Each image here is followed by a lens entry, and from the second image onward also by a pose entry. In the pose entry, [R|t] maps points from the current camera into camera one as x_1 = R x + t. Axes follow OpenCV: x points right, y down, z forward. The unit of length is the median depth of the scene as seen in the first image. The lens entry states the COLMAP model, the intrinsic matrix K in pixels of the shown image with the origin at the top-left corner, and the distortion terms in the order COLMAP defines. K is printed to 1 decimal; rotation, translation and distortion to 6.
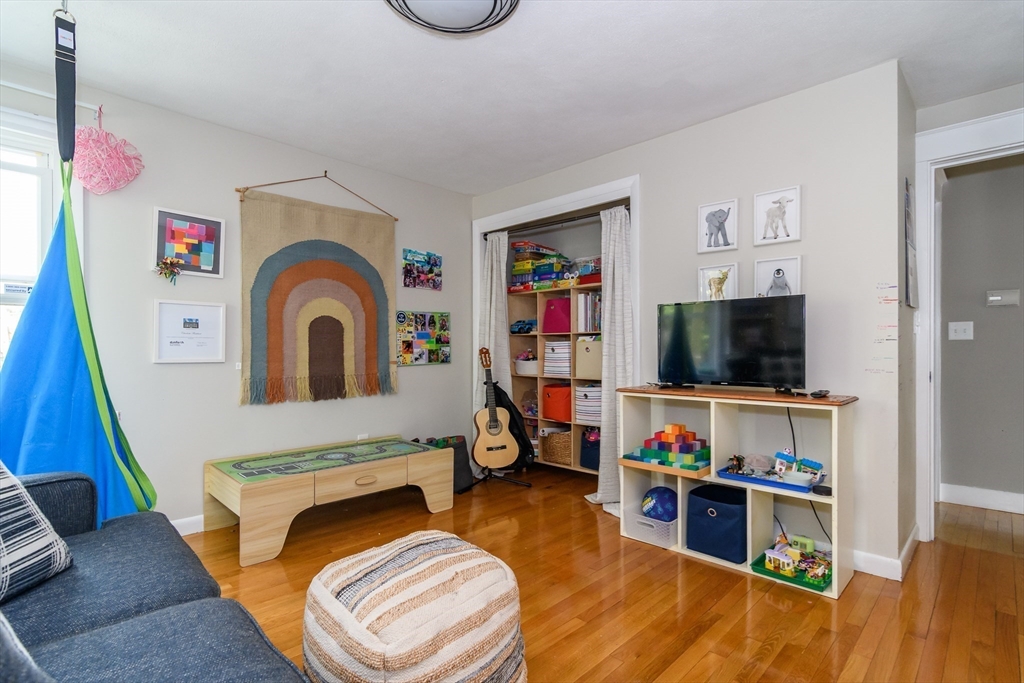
lens RADIAL K [[500.4, 0, 515.6], [0, 500.4, 345.6], [0, 0, 1]] dist [-0.002107, -0.000327]
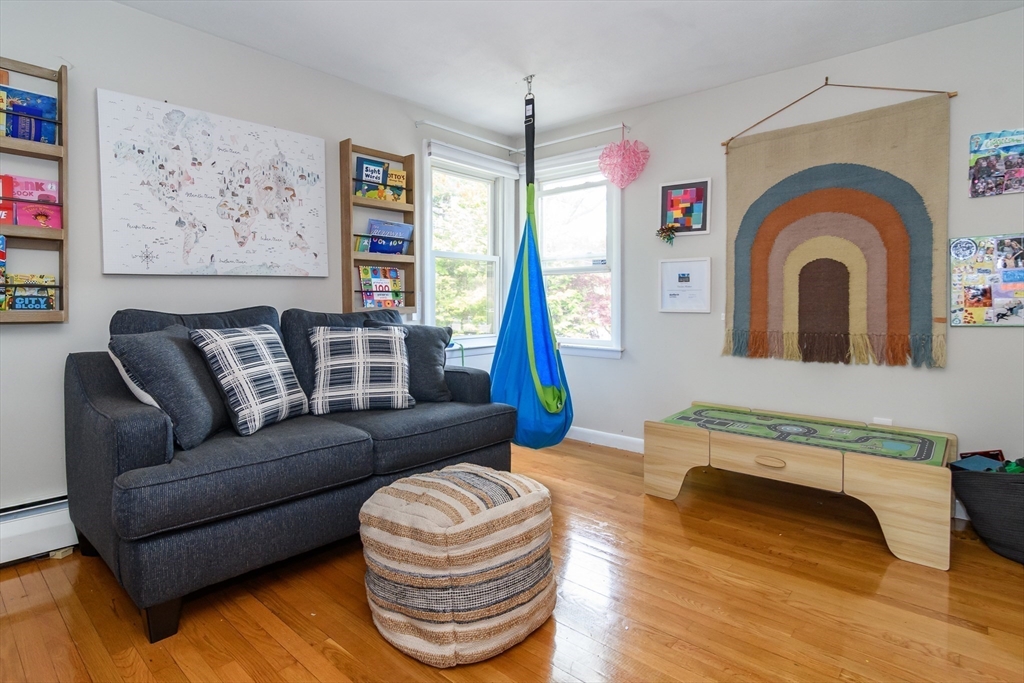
lens RADIAL K [[526.1, 0, 513.0], [0, 526.1, 305.6], [0, 0, 1]] dist [-0.001551, -0.000273]
pose [[0.060238, 0.005889, -0.998167, 0.463743], [0.007781, 0.999949, 0.006369, 0.007595], [0.998154, -0.008150, 0.060189, 0.473965]]
